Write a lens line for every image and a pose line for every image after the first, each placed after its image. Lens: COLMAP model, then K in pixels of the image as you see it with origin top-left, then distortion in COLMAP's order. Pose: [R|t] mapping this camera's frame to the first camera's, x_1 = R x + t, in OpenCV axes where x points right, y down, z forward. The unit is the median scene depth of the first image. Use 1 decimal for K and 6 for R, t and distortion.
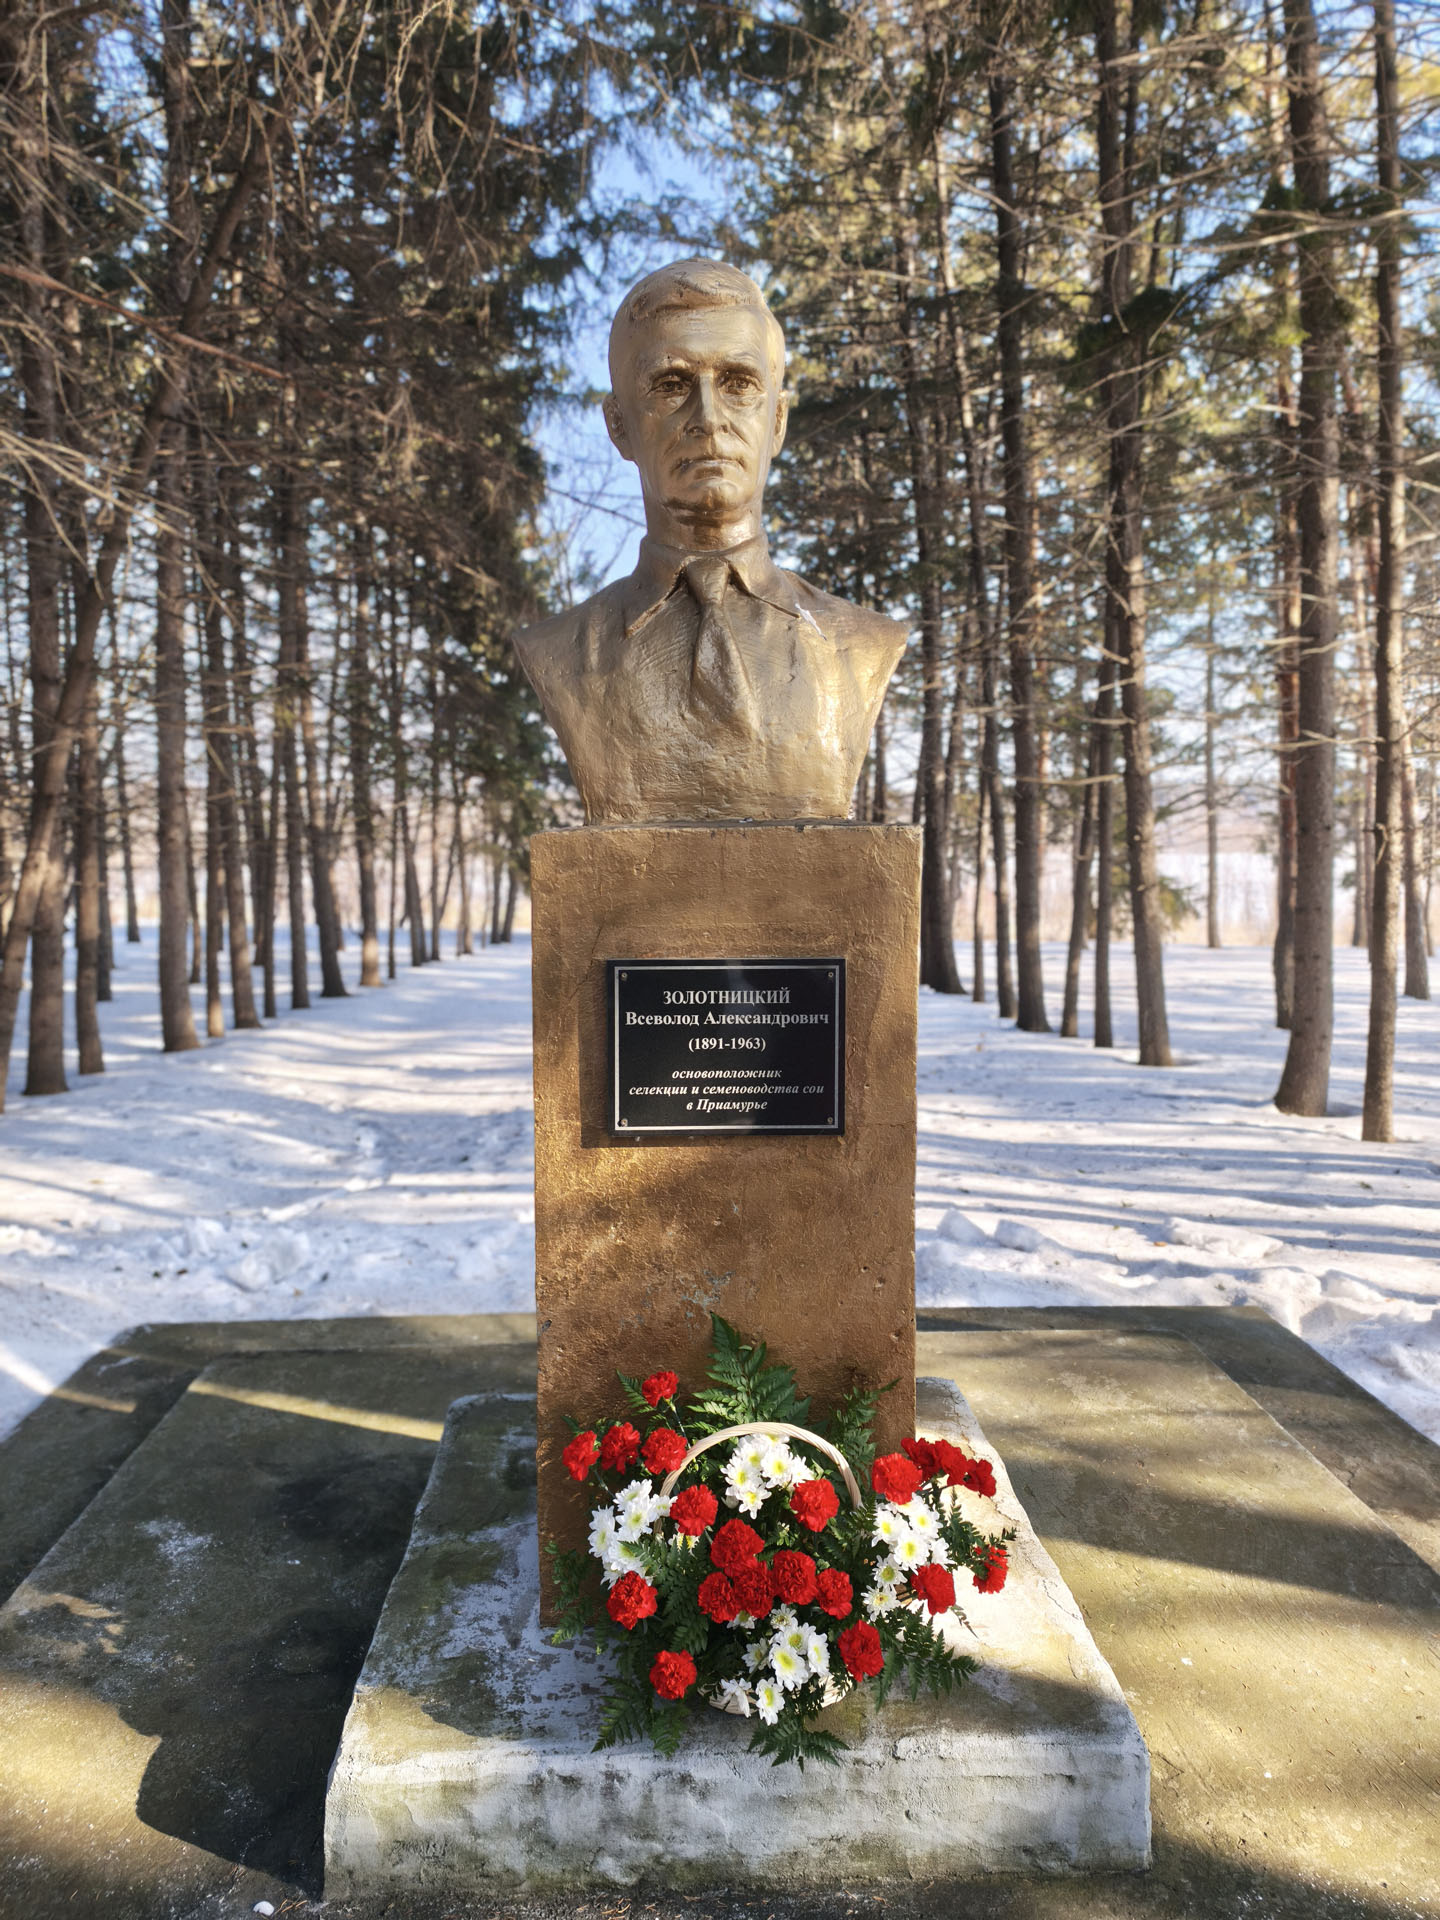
lens RADIAL K [[1289.2, 0, 706.0], [0, 1289.2, 957.7], [0, 0, 1]] dist [0.039803, -0.027081]
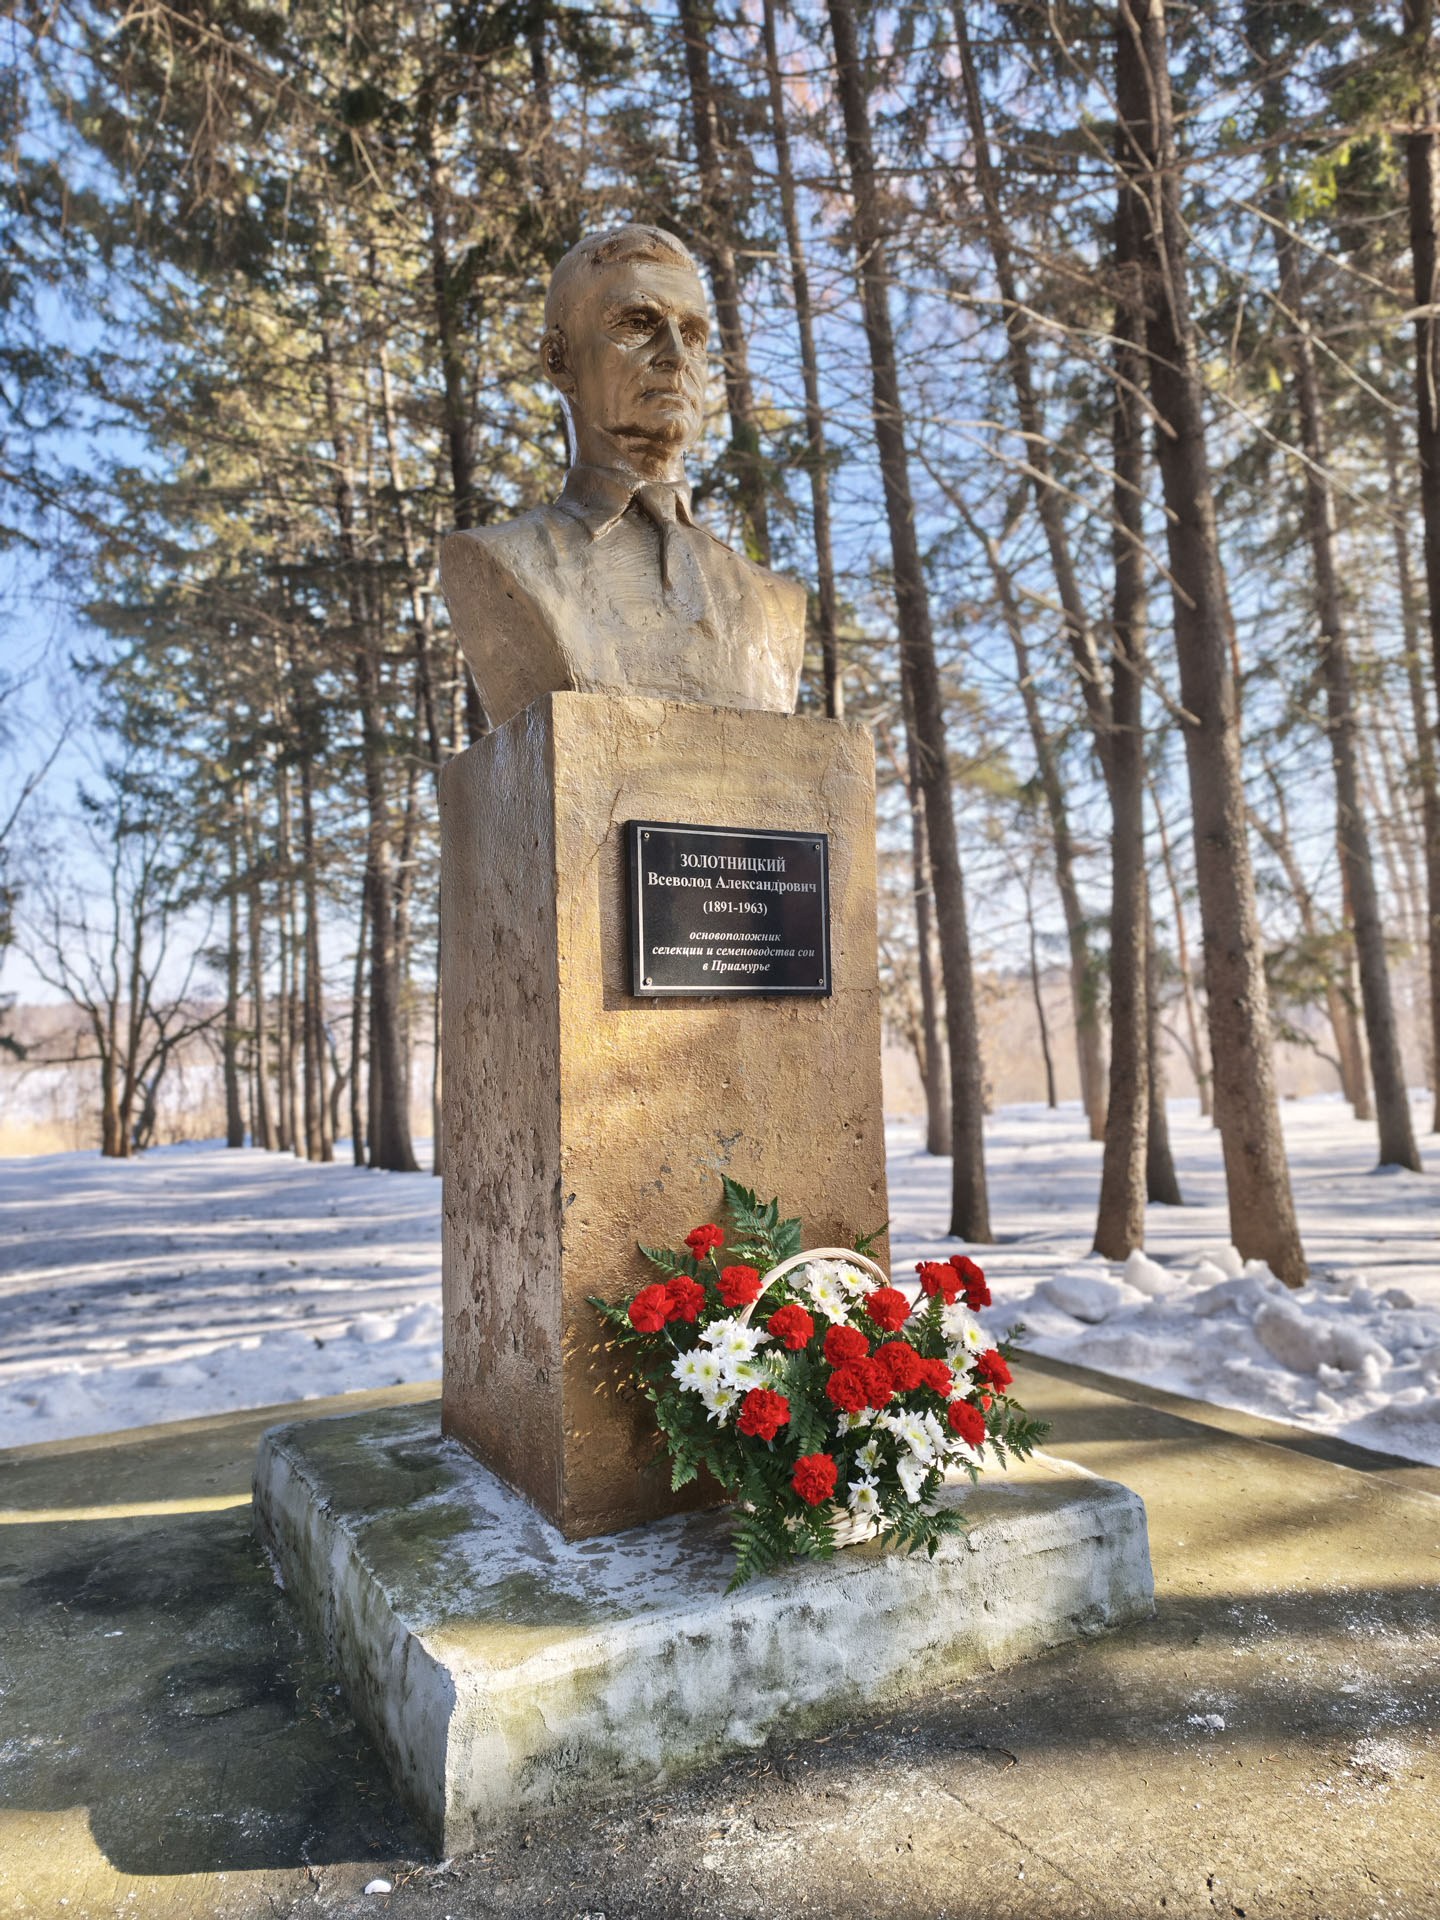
lens RADIAL K [[1289.2, 0, 725.6], [0, 1289.2, 961.4], [0, 0, 1]] dist [0.039803, -0.027081]
pose [[0.886841, 0.013977, 0.461864, -0.462937], [0.060607, 0.987389, -0.146254, 0.256785], [-0.458083, 0.157696, 0.874810, 0.092409]]
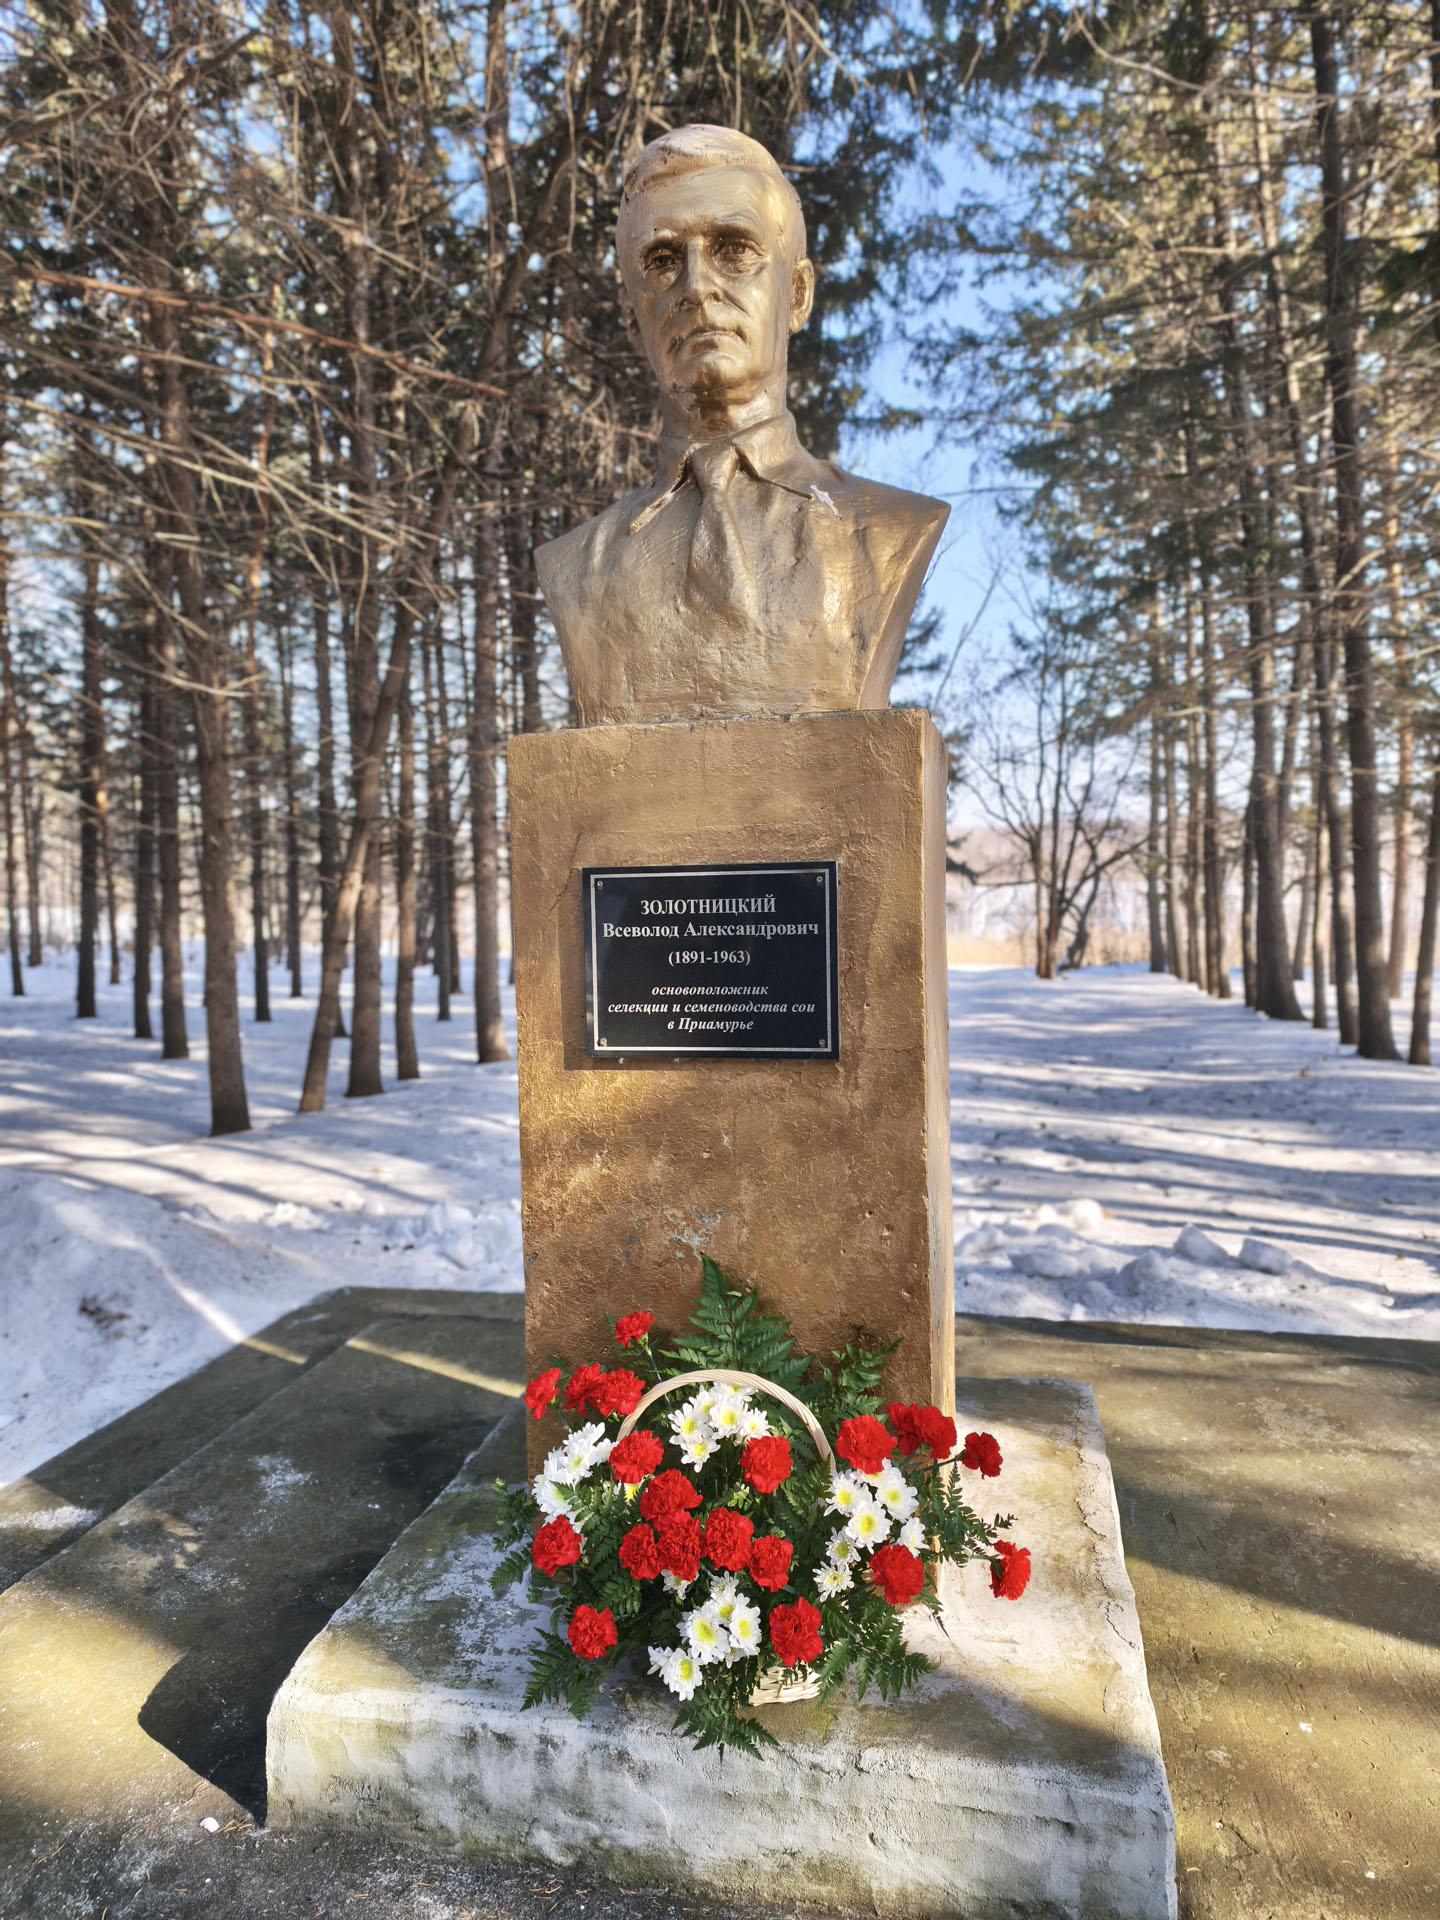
lens RADIAL K [[1289.2, 0, 710.9], [0, 1289.2, 954.9], [0, 0, 1]] dist [0.039803, -0.027081]
pose [[0.967931, -0.004949, -0.251167, 0.241927], [-0.002474, 0.999570, -0.029233, 0.089764], [0.251203, 0.028917, 0.967502, 0.111385]]
